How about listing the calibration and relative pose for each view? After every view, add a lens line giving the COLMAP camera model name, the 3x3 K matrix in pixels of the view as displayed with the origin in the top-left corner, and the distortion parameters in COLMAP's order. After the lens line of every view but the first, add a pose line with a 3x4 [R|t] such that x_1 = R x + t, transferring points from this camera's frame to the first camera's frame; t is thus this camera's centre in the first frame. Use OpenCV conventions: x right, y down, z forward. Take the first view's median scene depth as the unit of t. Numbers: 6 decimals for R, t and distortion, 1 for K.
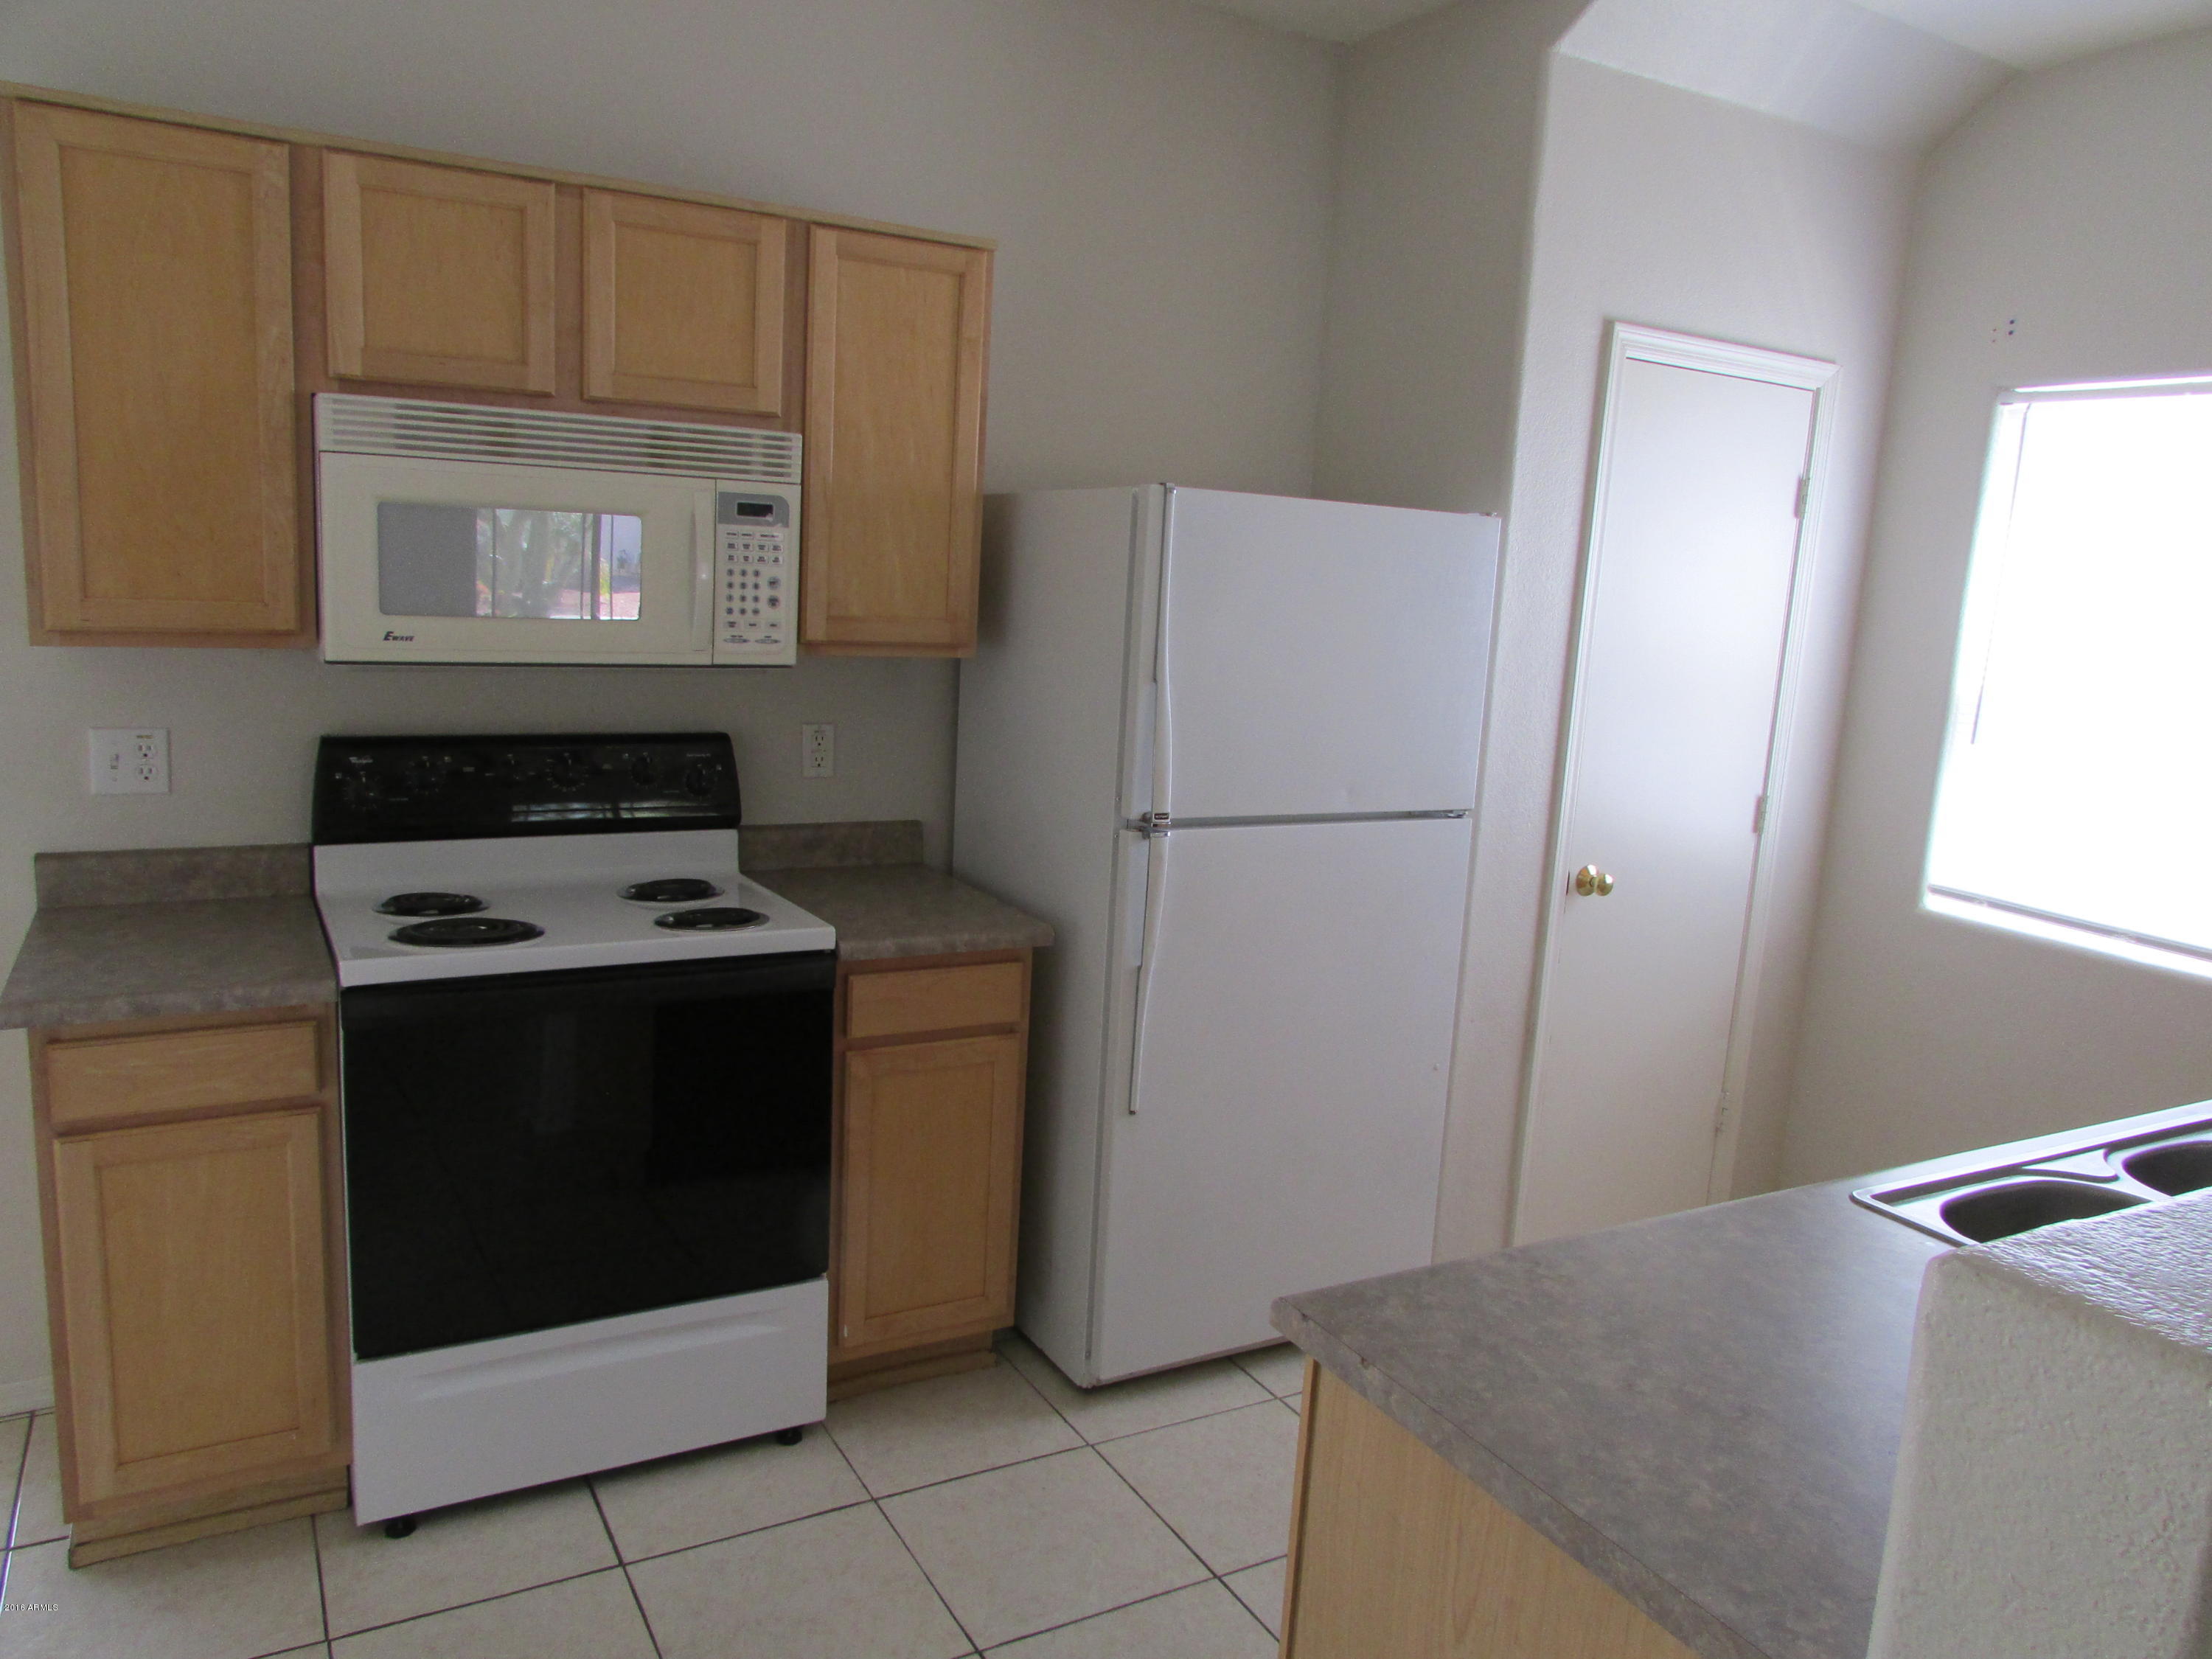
lens RADIAL K [[1582.2, 0, 1106.0], [0, 1582.2, 829.5], [0, 0, 1]] dist [-0.021361, 0.000168]
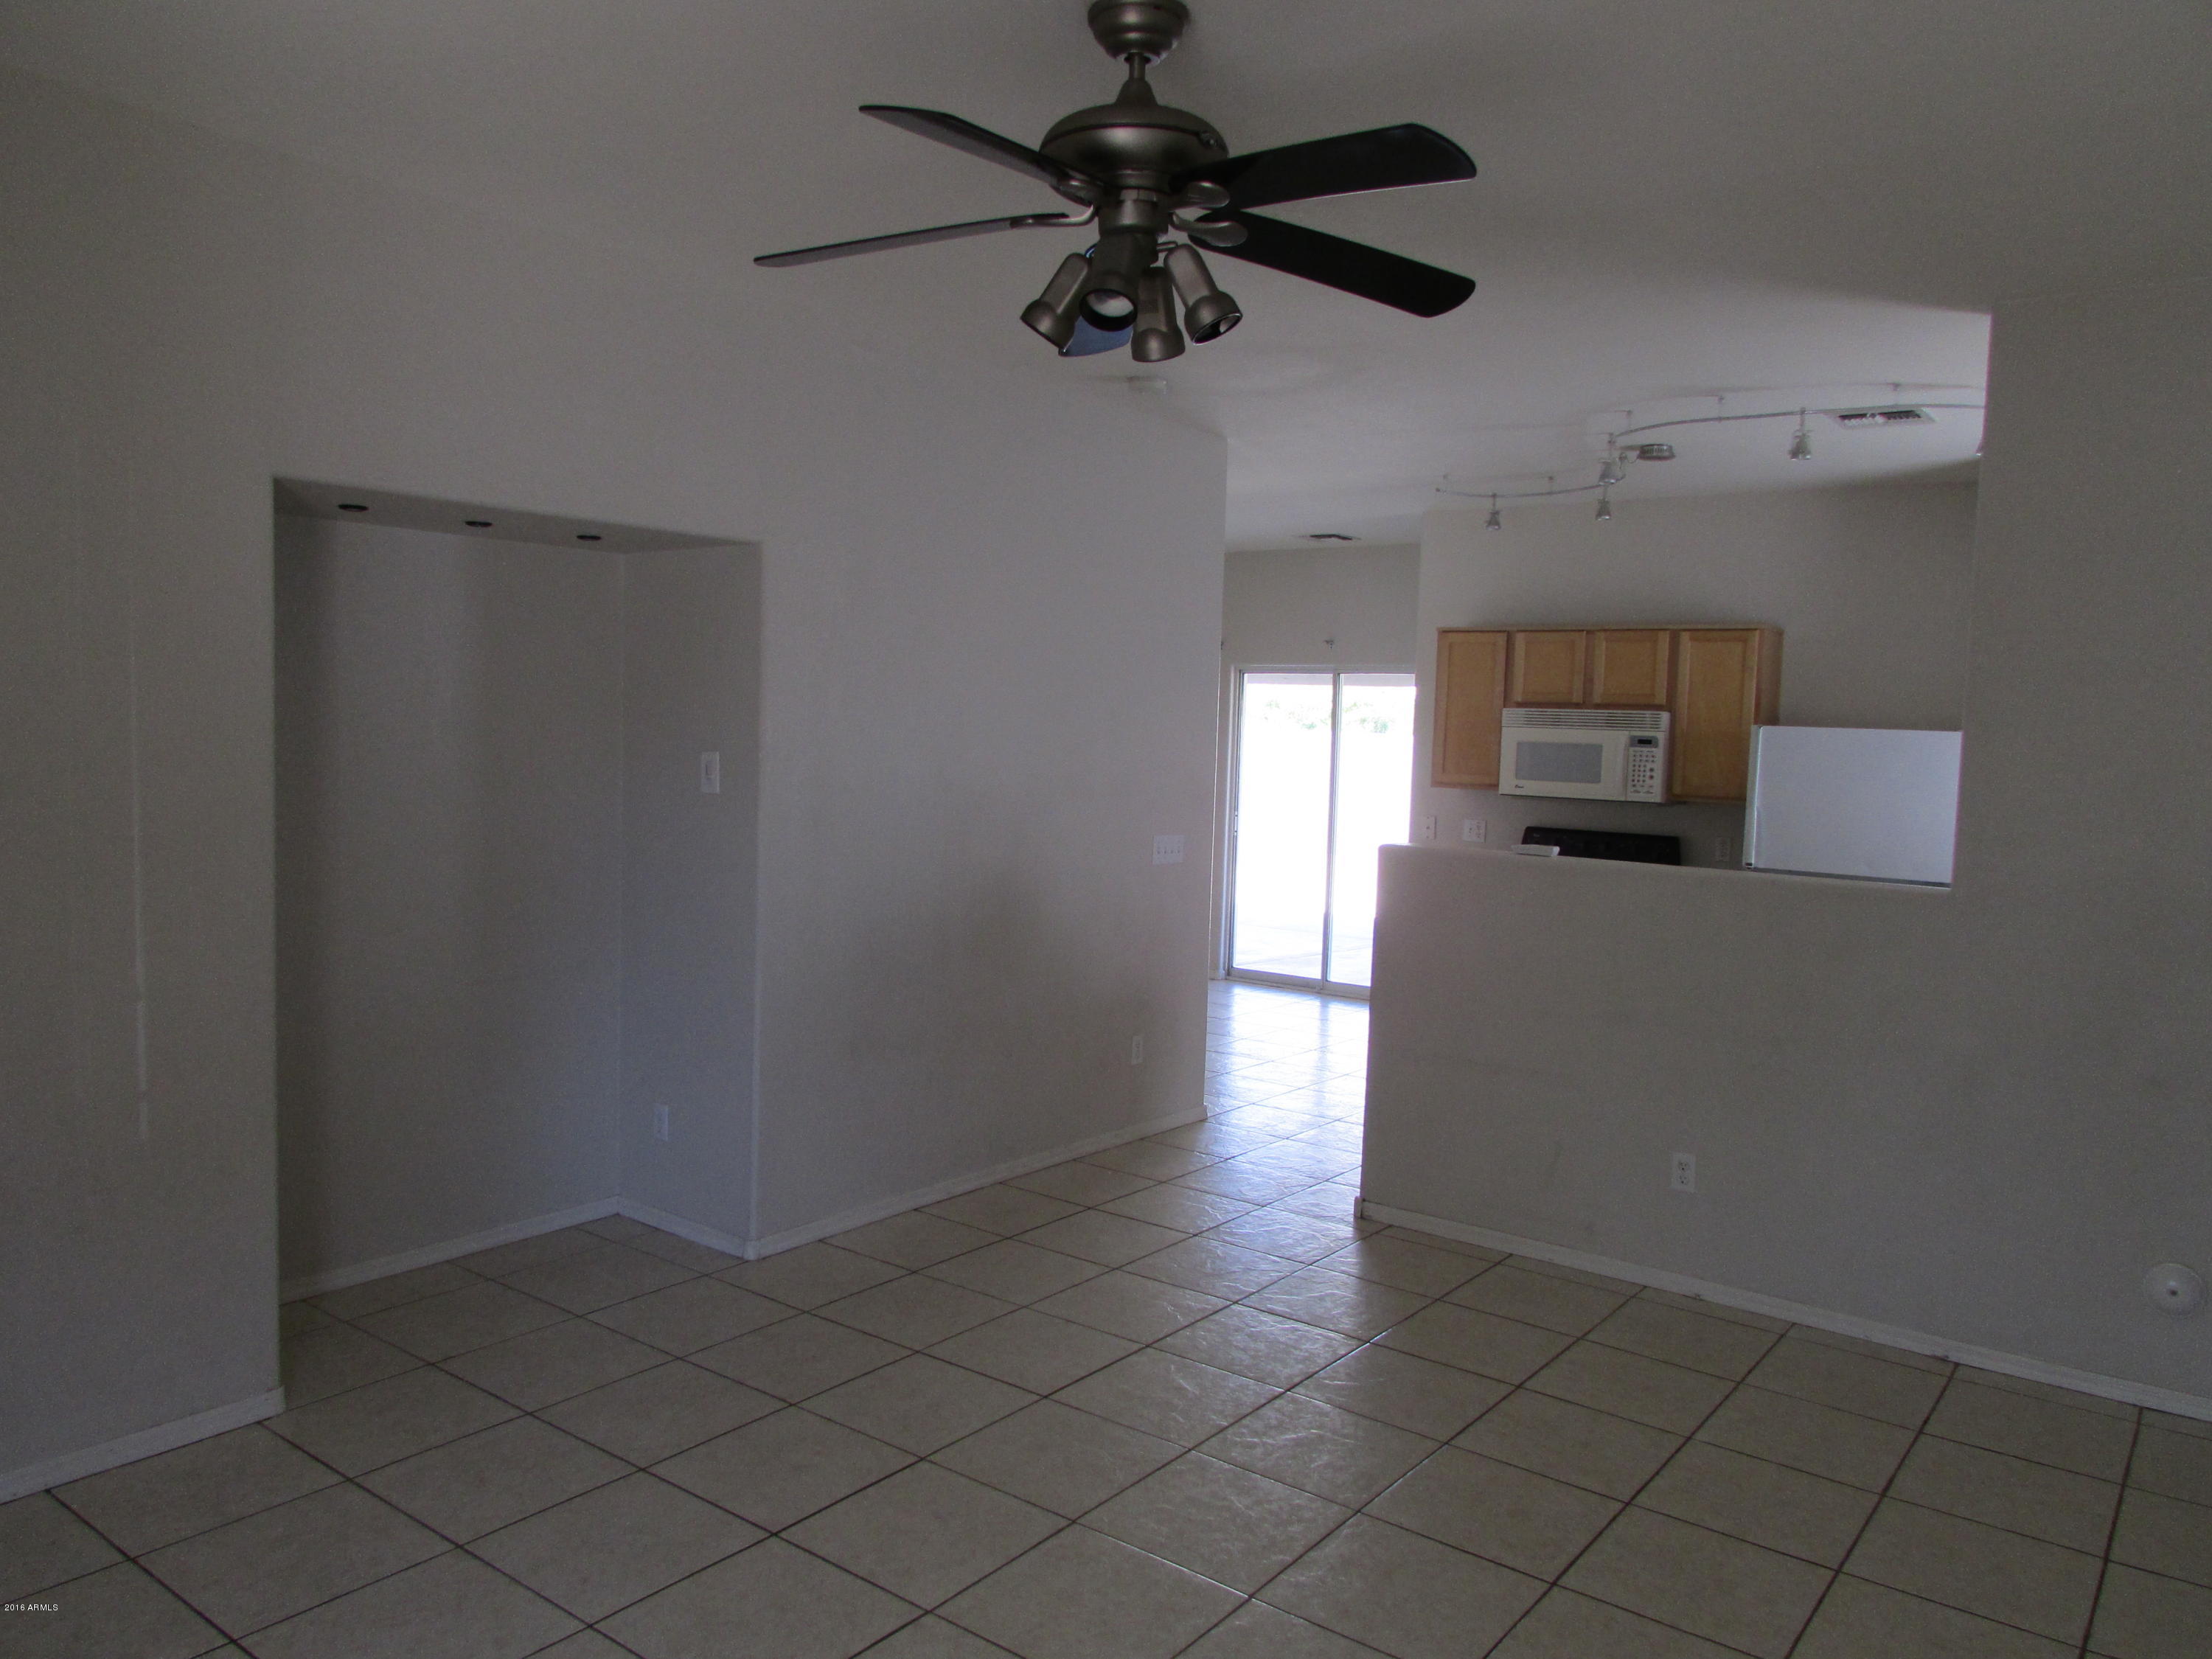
lens RADIAL K [[1582.2, 0, 1106.0], [0, 1582.2, 829.5], [0, 0, 1]] dist [-0.021361, 0.000168]
pose [[0.395077, 0.021063, -0.918407, 1.800118], [-0.170790, 0.983992, -0.050903, 0.220413], [0.902632, 0.176966, 0.392349, -0.782153]]
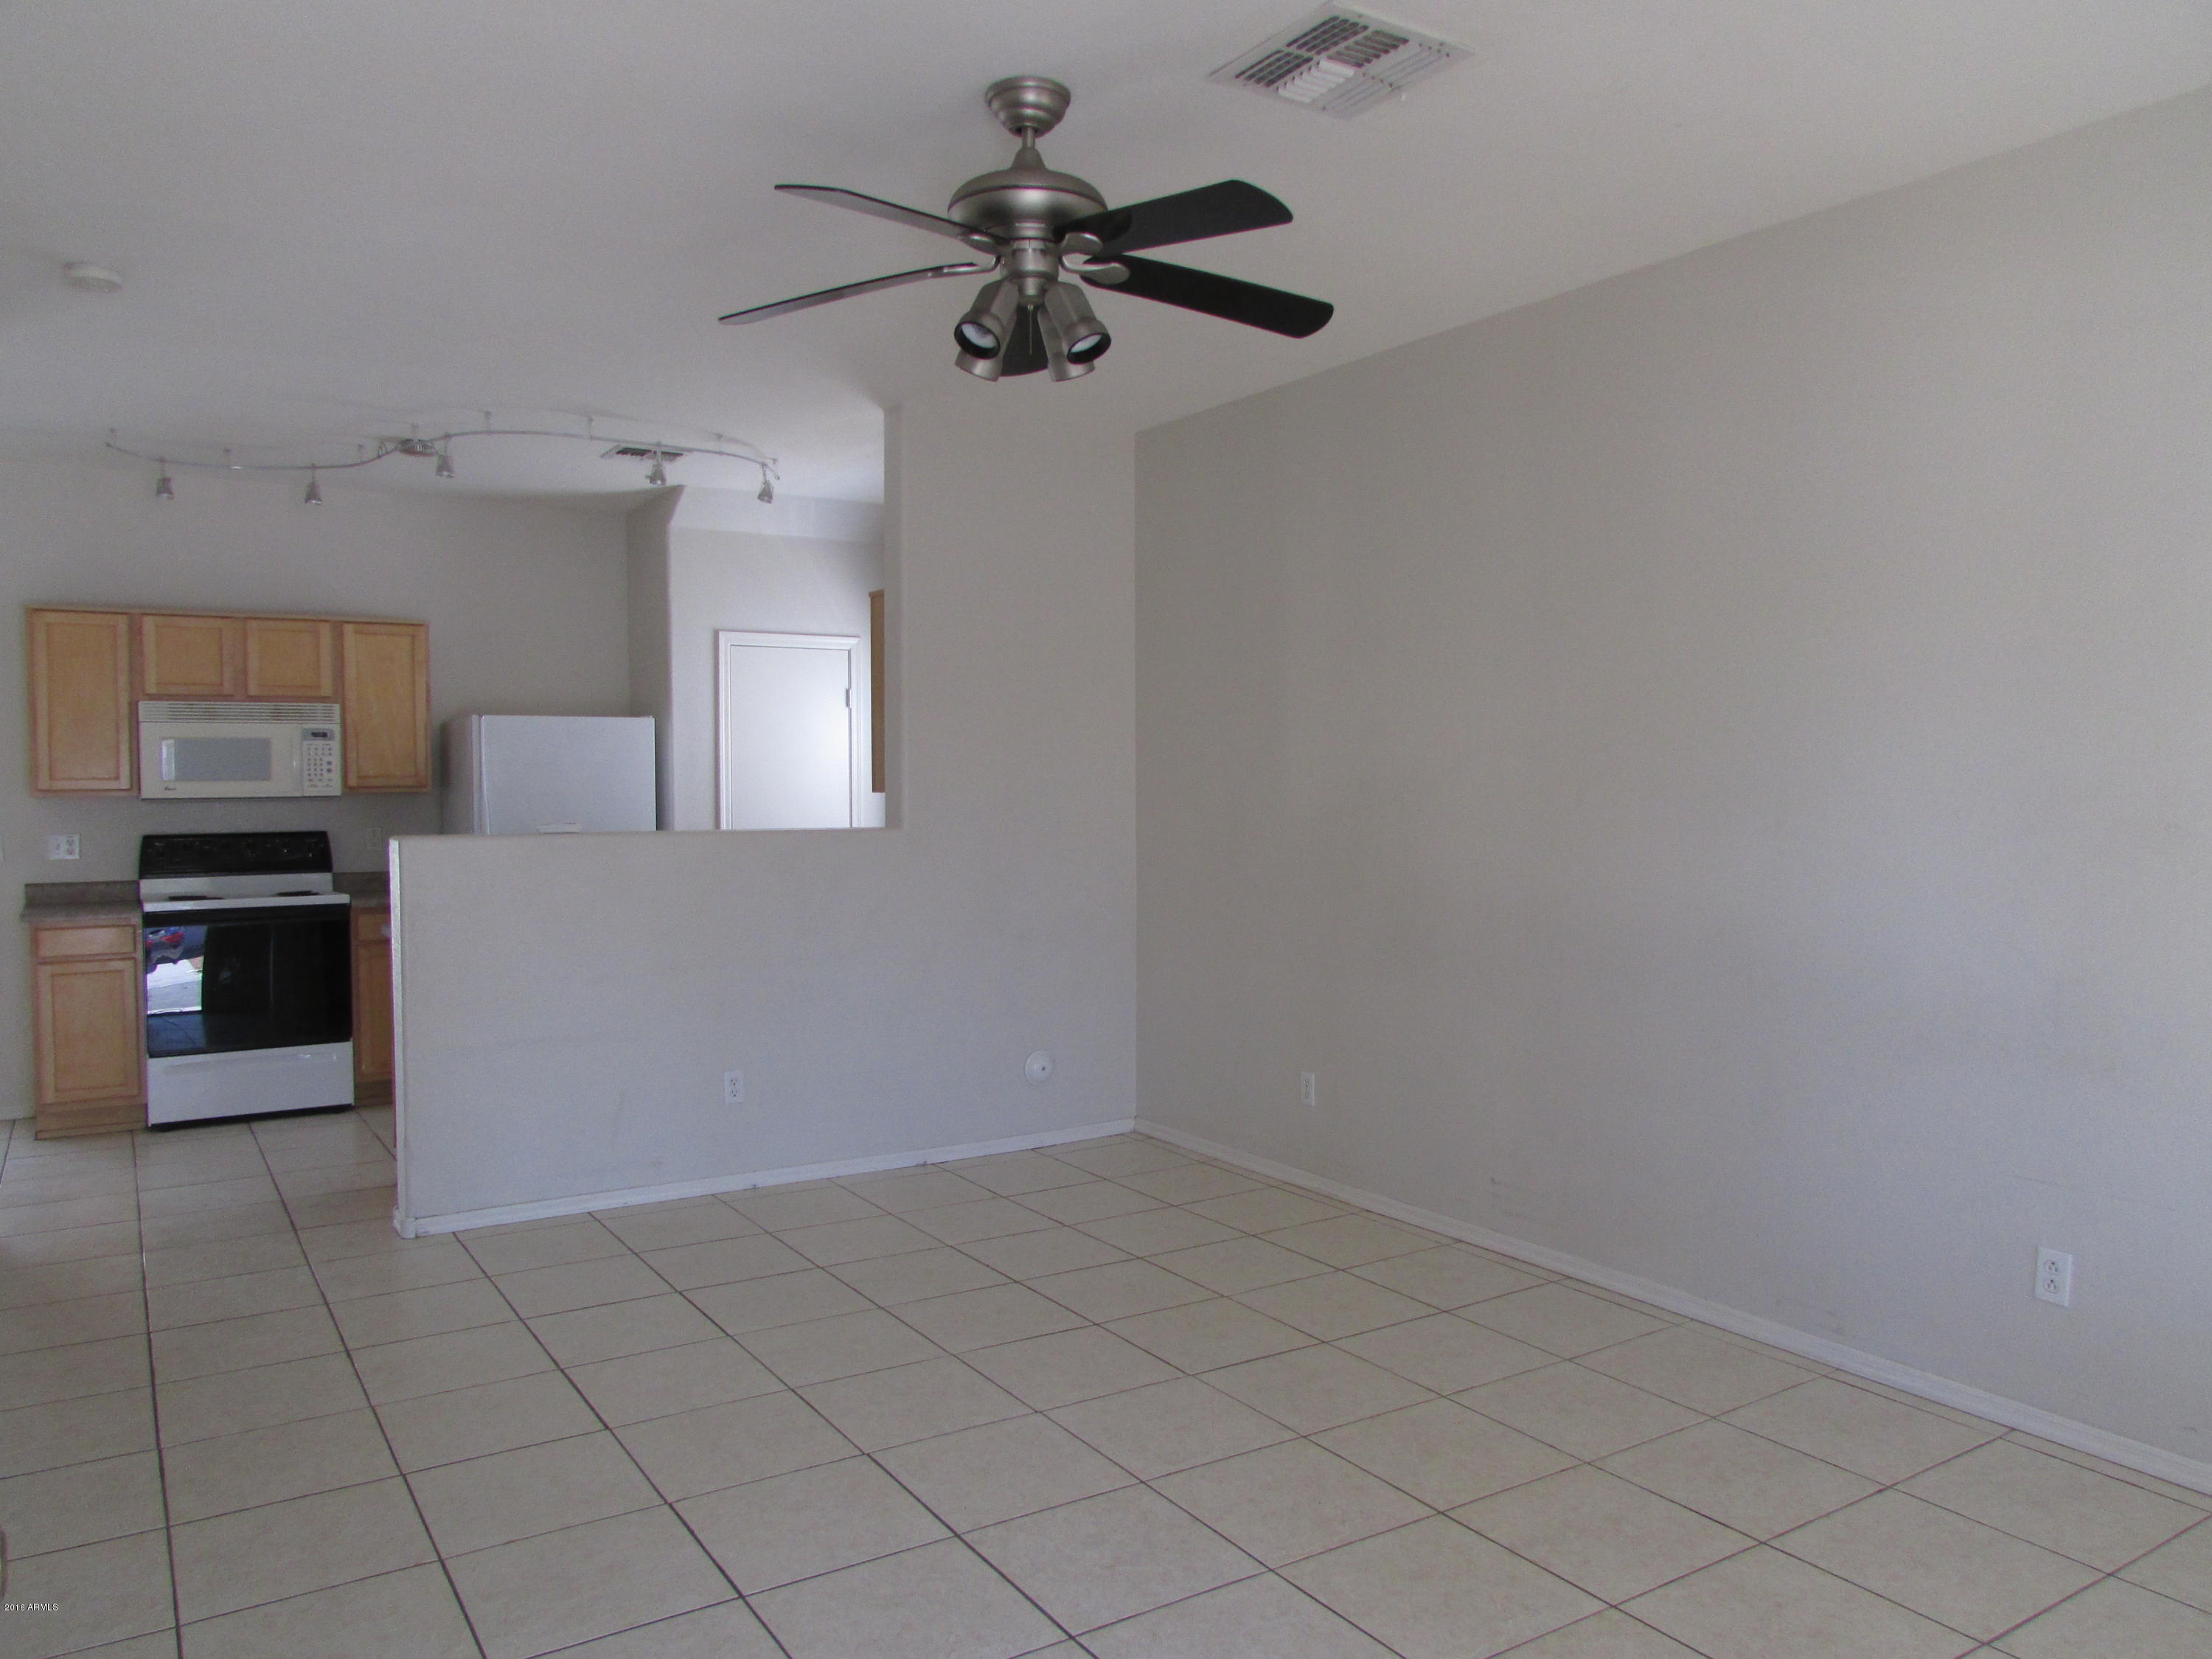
lens RADIAL K [[1582.2, 0, 1106.0], [0, 1582.2, 829.5], [0, 0, 1]] dist [-0.021361, 0.000168]
pose [[0.996836, -0.059352, 0.052870, 0.888613], [0.065891, 0.989053, -0.132033, 0.362284], [-0.044455, 0.135099, 0.989834, -1.525231]]
